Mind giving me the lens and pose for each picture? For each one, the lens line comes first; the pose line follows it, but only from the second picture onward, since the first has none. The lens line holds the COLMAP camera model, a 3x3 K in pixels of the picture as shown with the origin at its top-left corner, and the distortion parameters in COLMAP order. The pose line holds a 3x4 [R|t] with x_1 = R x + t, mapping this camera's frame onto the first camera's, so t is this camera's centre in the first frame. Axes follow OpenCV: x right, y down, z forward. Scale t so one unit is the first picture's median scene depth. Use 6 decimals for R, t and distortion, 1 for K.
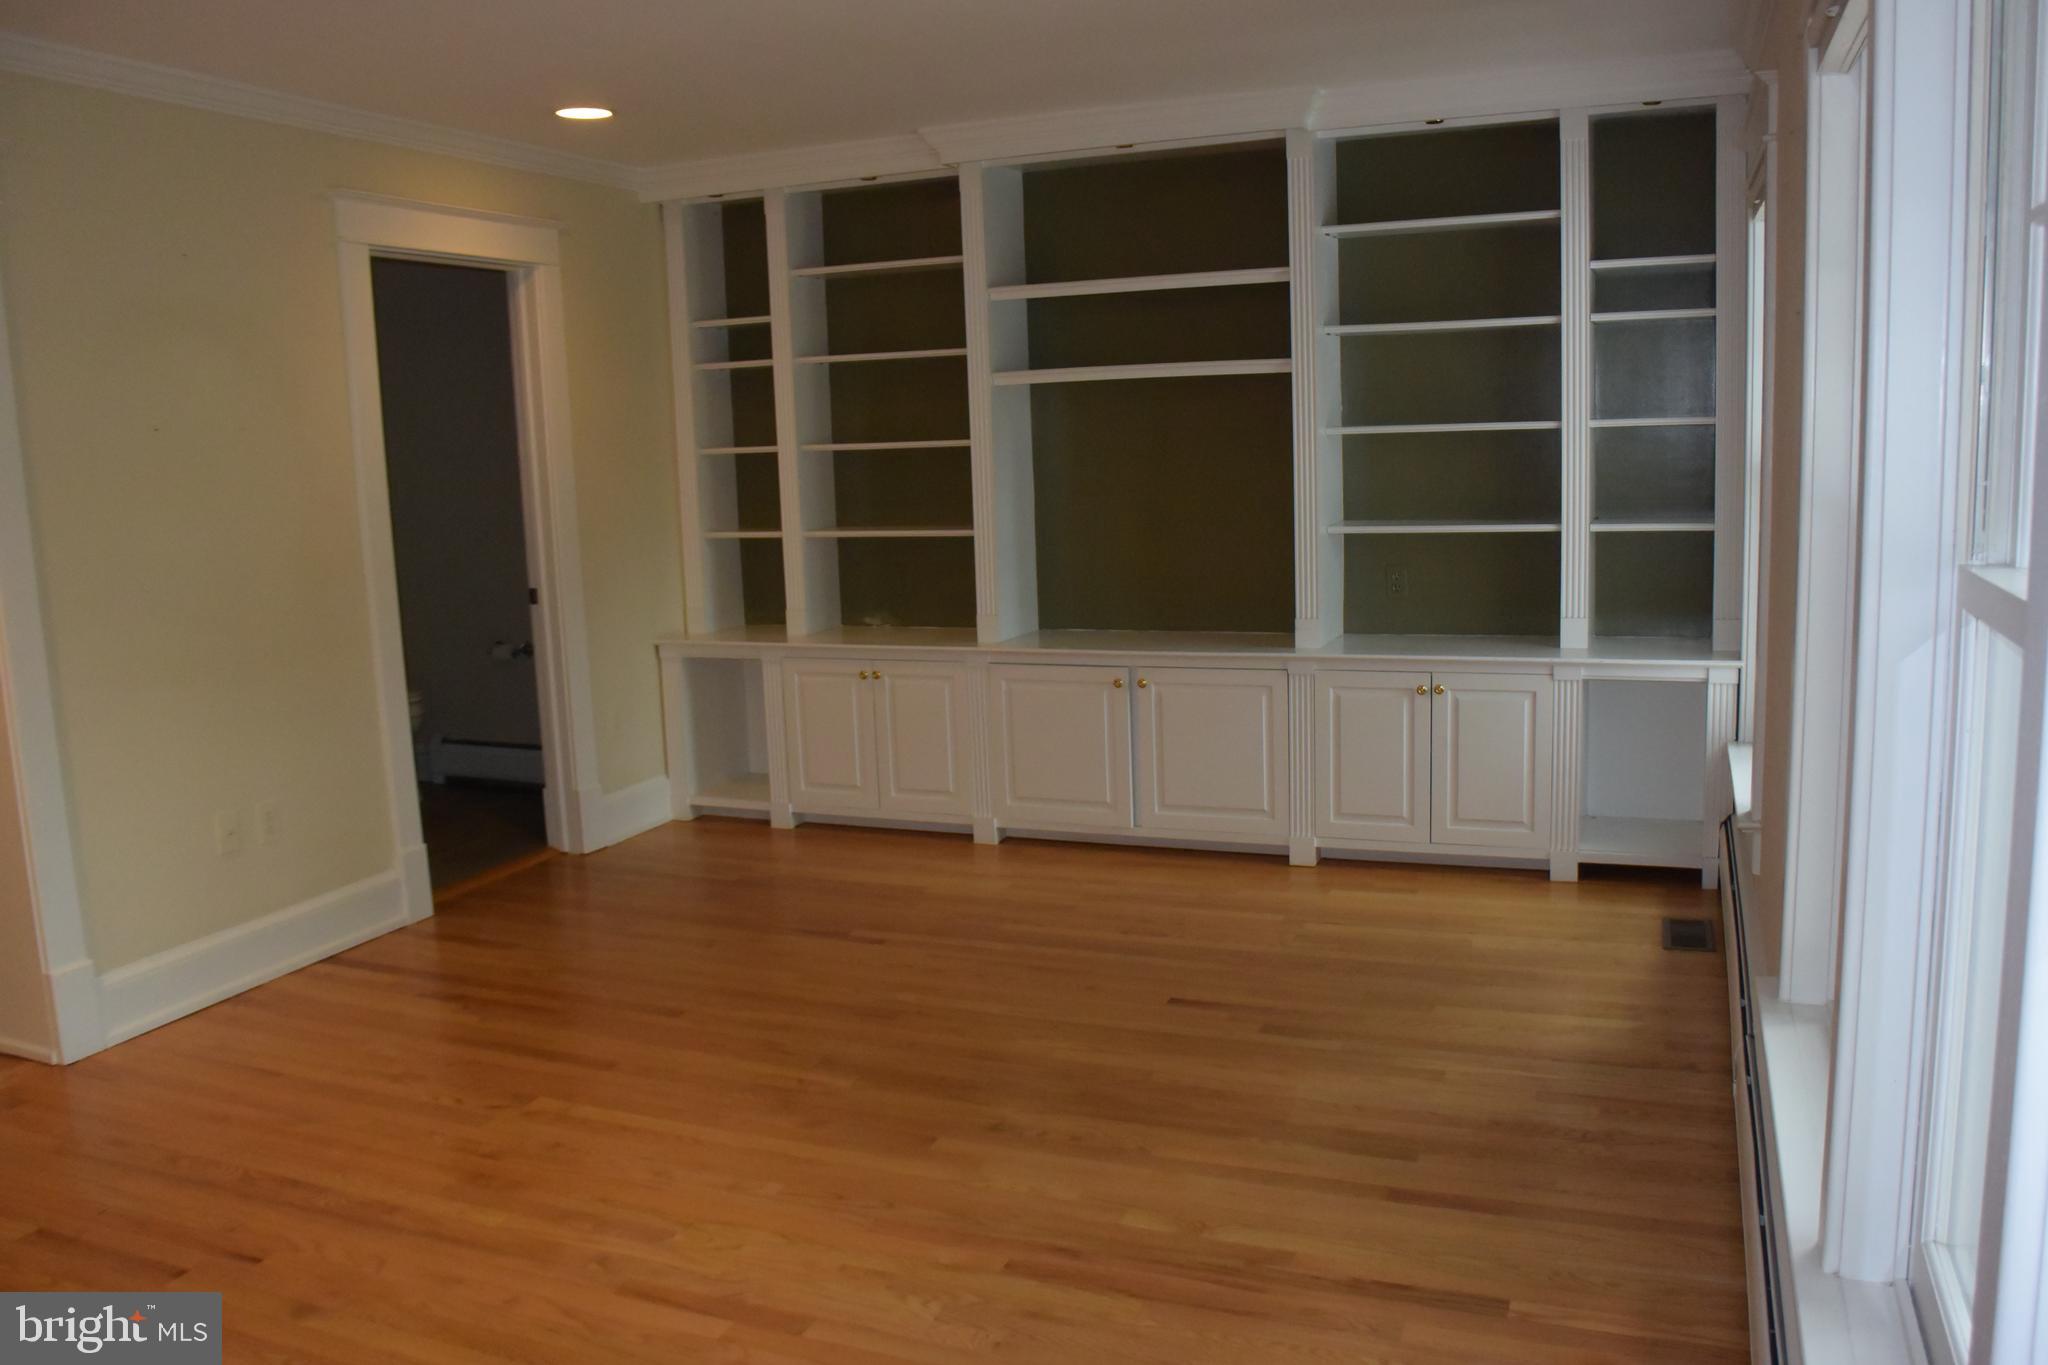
lens RADIAL K [[1601.4, 0, 1021.8], [0, 1601.4, 665.9], [0, 0, 1]] dist [-0.121701, 0.066215]
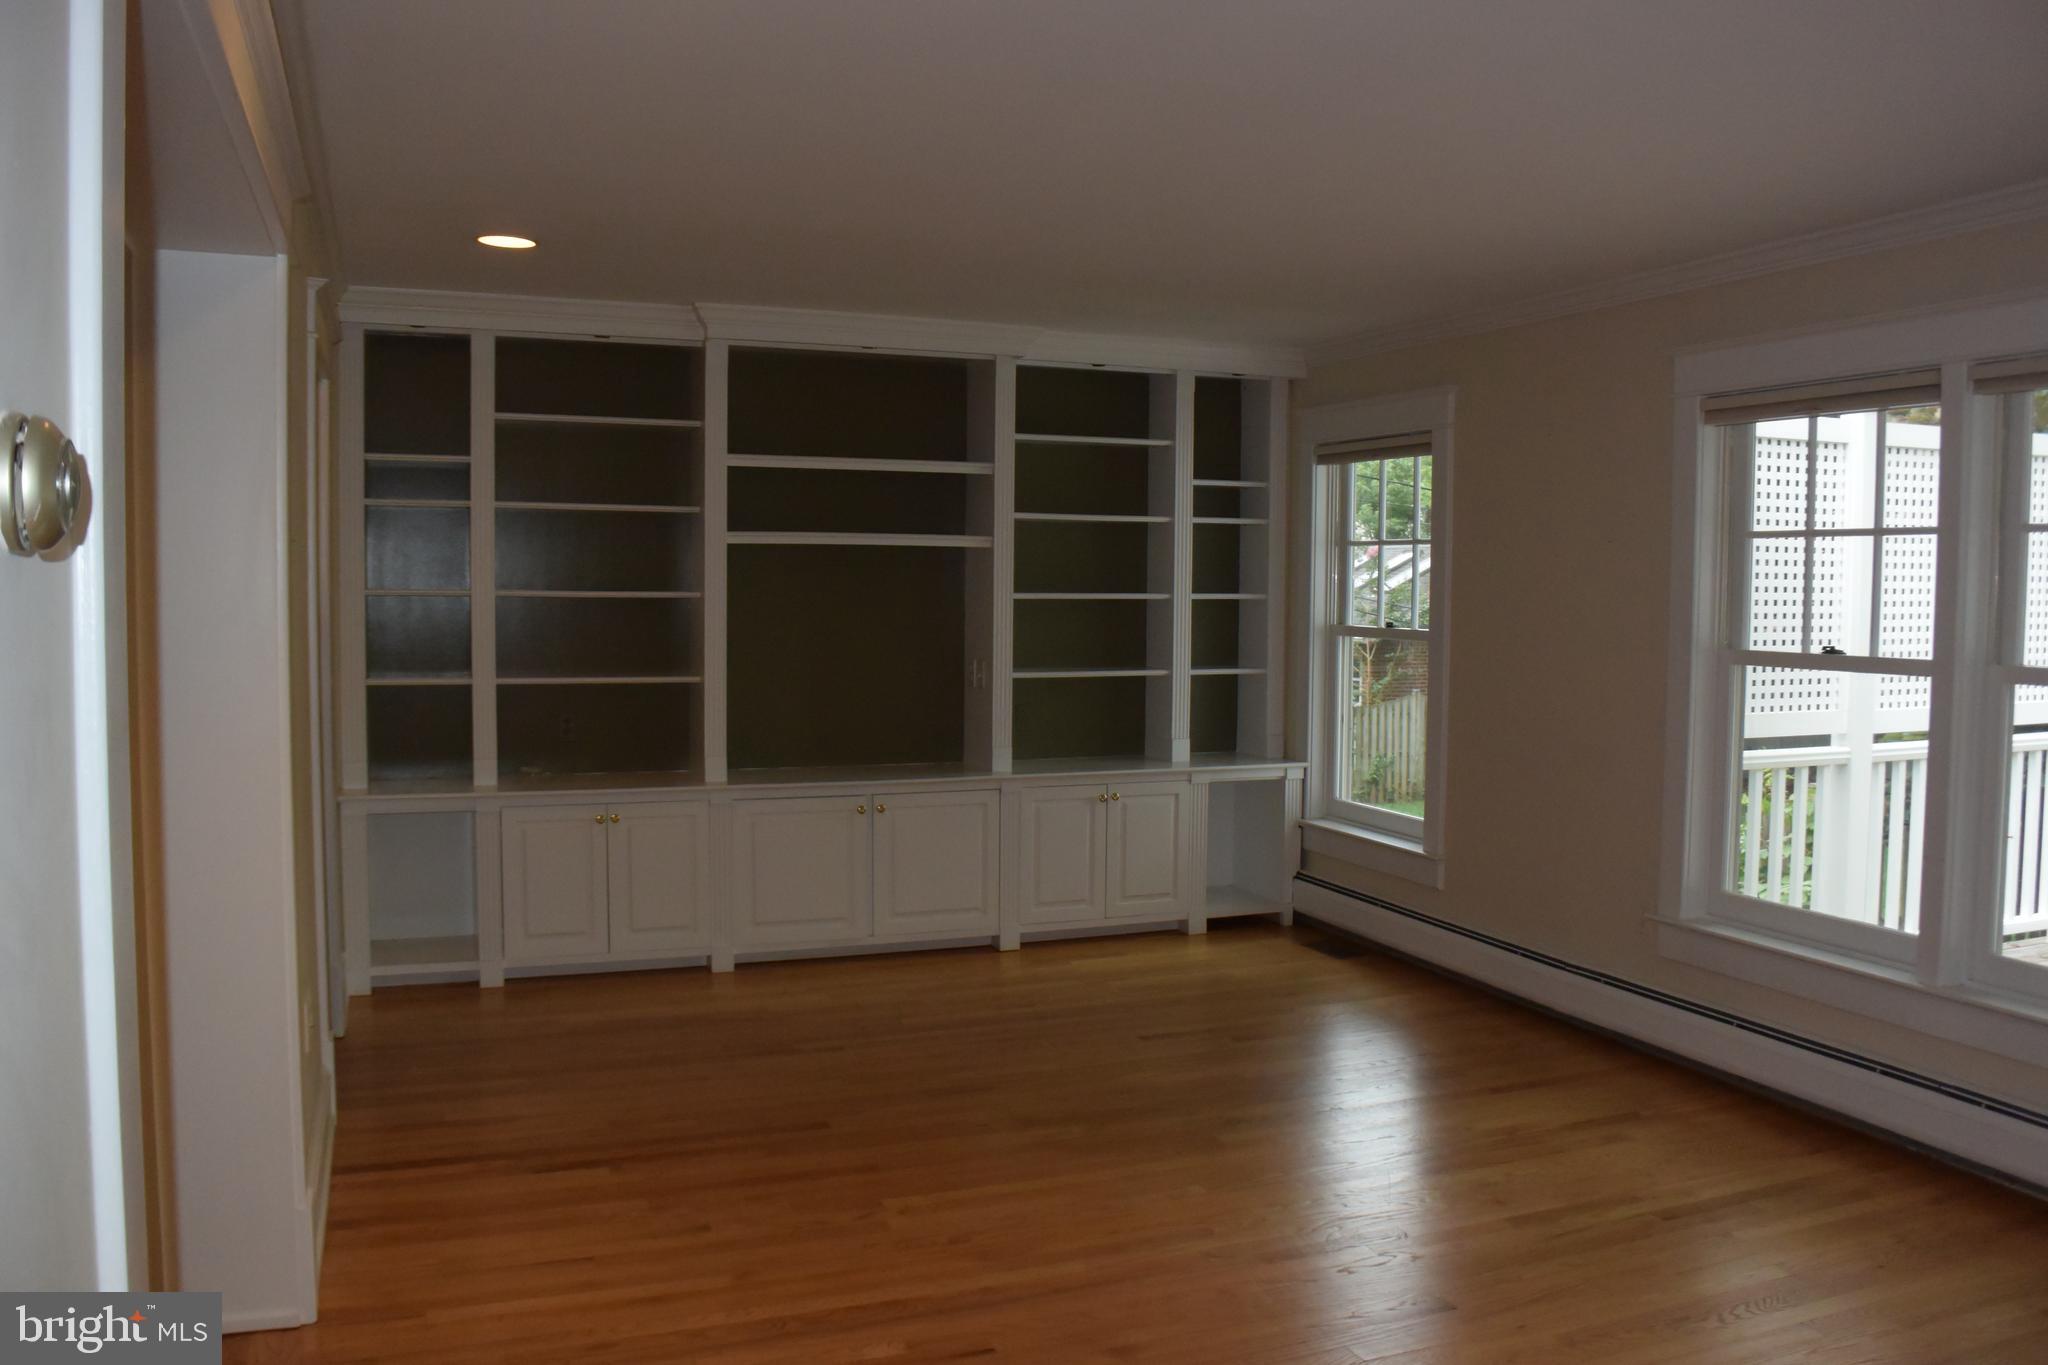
lens RADIAL K [[1601.4, 0, 1032.1], [0, 1601.4, 679.8], [0, 0, 1]] dist [-0.121701, 0.066215]
pose [[0.720783, 0.000230, 0.693161, -0.680245], [0.067118, 0.995278, -0.070123, 0.006672], [-0.689904, 0.097067, 0.717364, 0.098301]]
